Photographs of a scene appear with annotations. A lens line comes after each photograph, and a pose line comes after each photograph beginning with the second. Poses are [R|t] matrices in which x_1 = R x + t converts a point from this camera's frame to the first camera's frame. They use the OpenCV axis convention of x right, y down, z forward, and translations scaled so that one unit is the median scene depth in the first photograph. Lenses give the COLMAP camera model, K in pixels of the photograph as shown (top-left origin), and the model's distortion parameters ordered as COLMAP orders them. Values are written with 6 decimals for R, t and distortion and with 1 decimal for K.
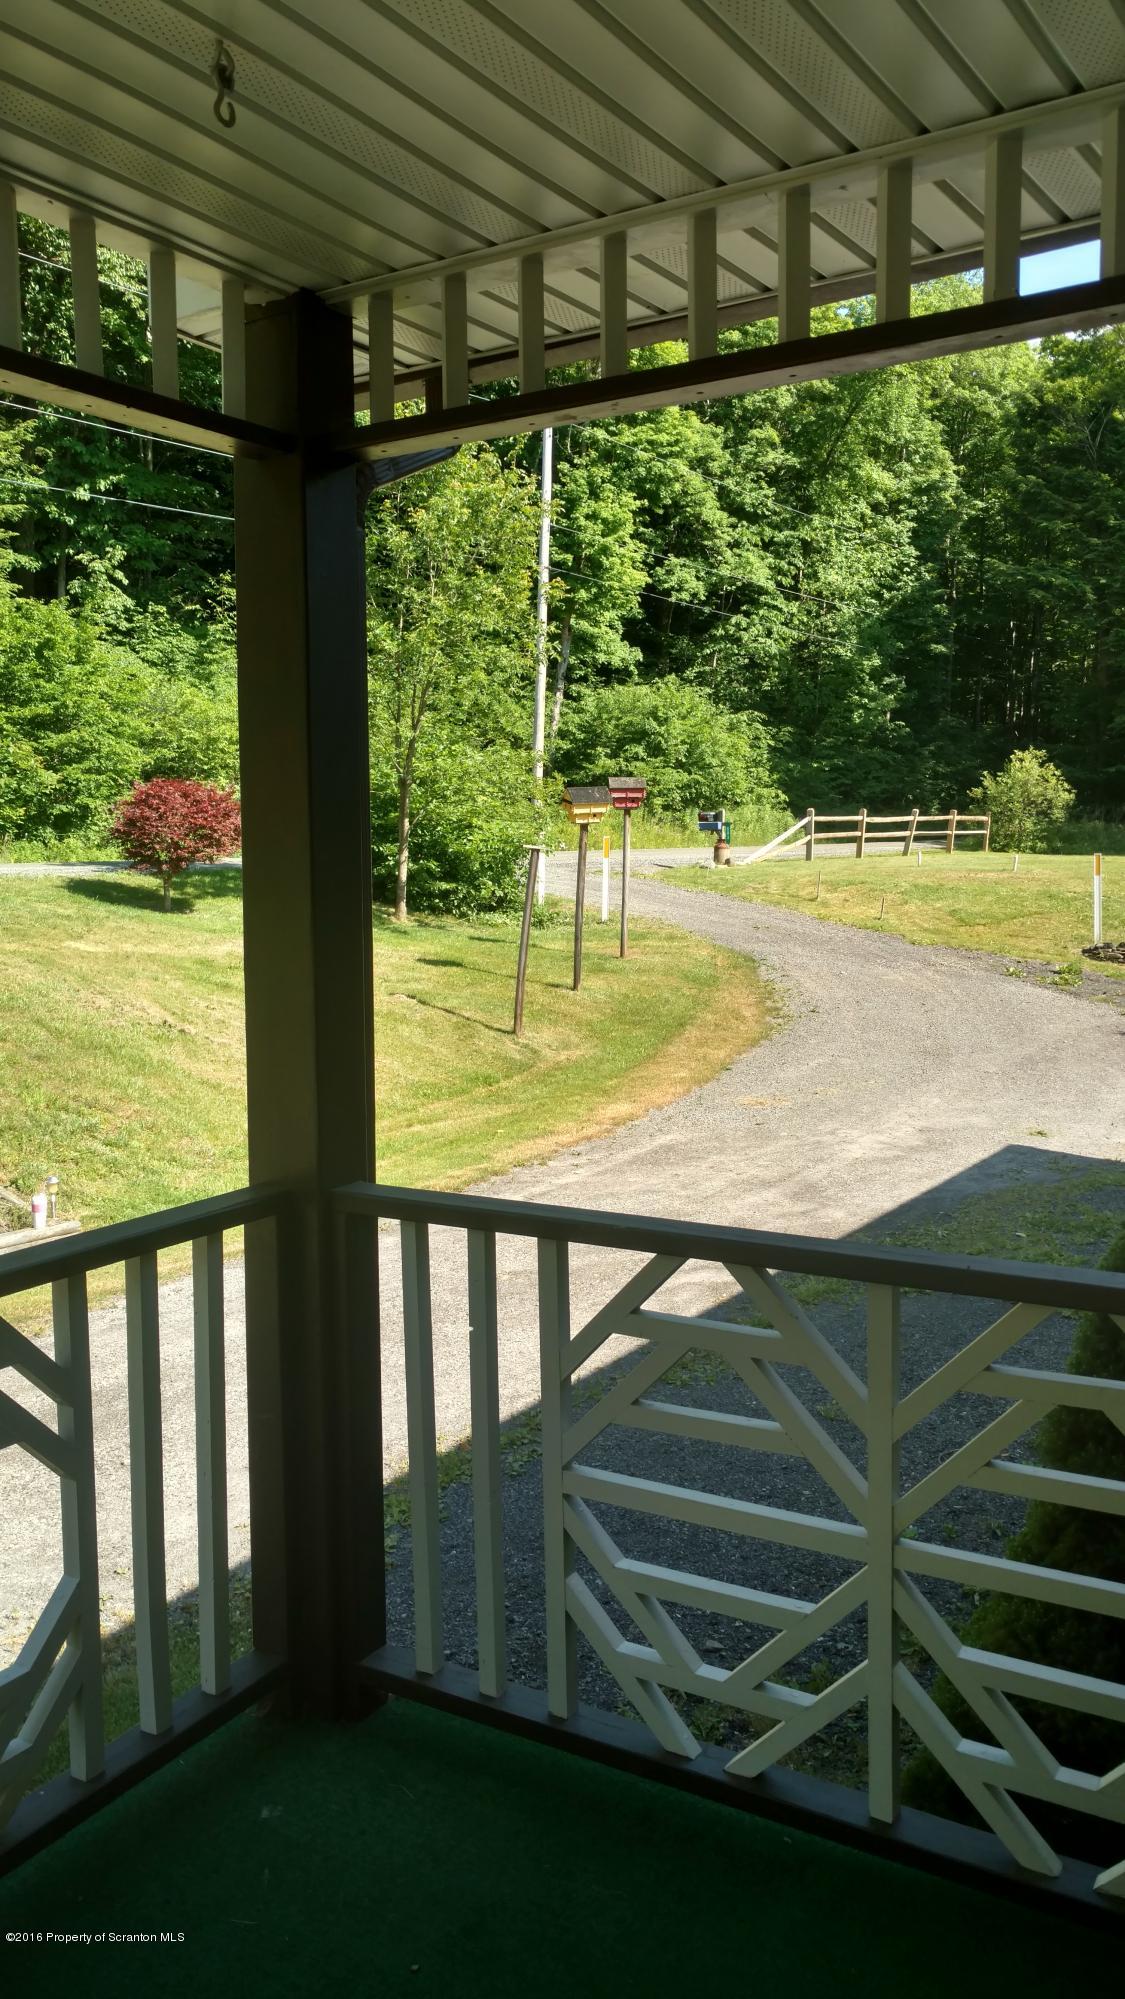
lens RADIAL K [[1583.8, 0, 562.5], [0, 1583.8, 999.5], [0, 0, 1]] dist [-0.085740, 0.140005]
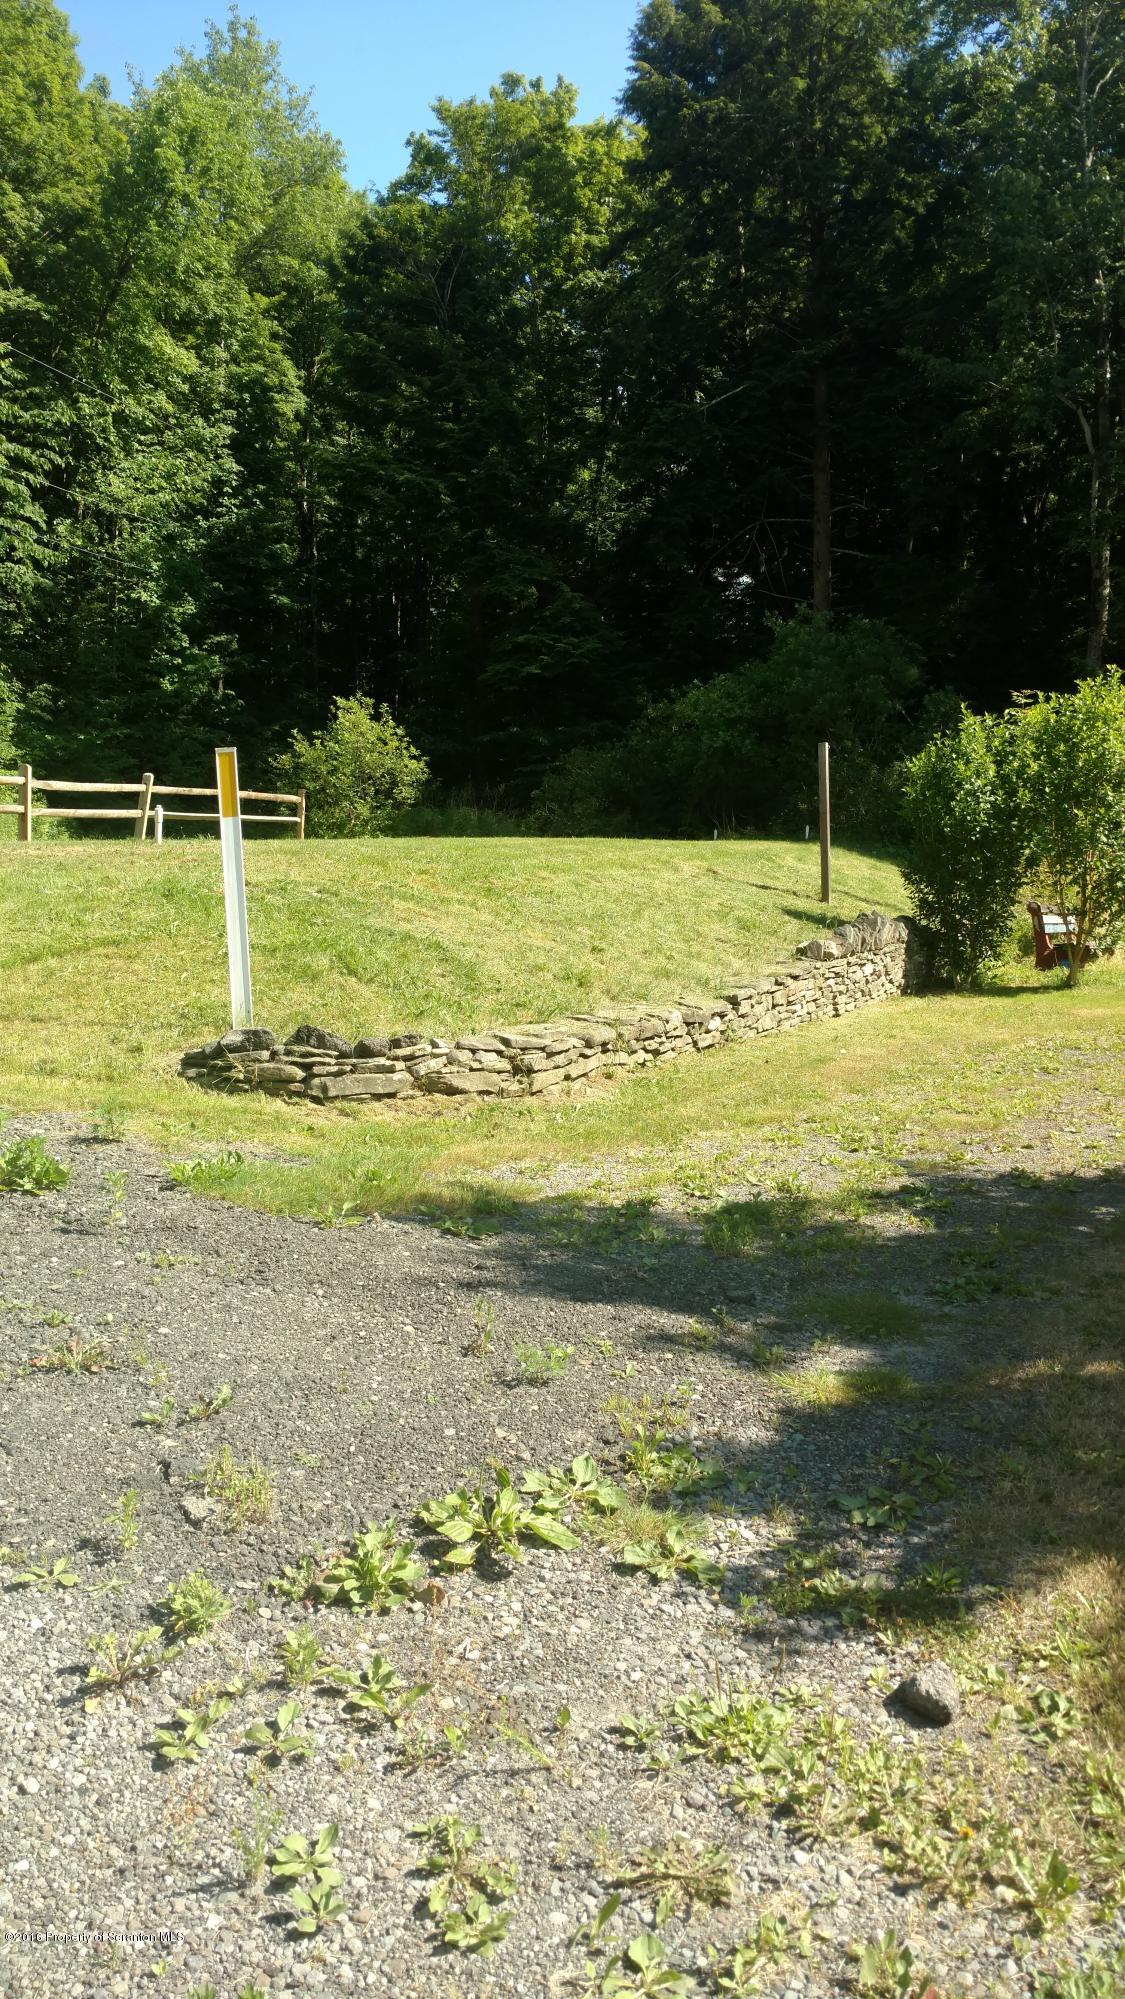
lens RADIAL K [[1583.8, 0, 562.5], [0, 1583.8, 999.5], [0, 0, 1]] dist [-0.085740, 0.140005]
pose [[0.940539, -0.047248, 0.336385, 0.109464], [0.053547, 0.998520, -0.009467, -0.013231], [-0.335440, 0.026916, 0.941677, 0.250743]]
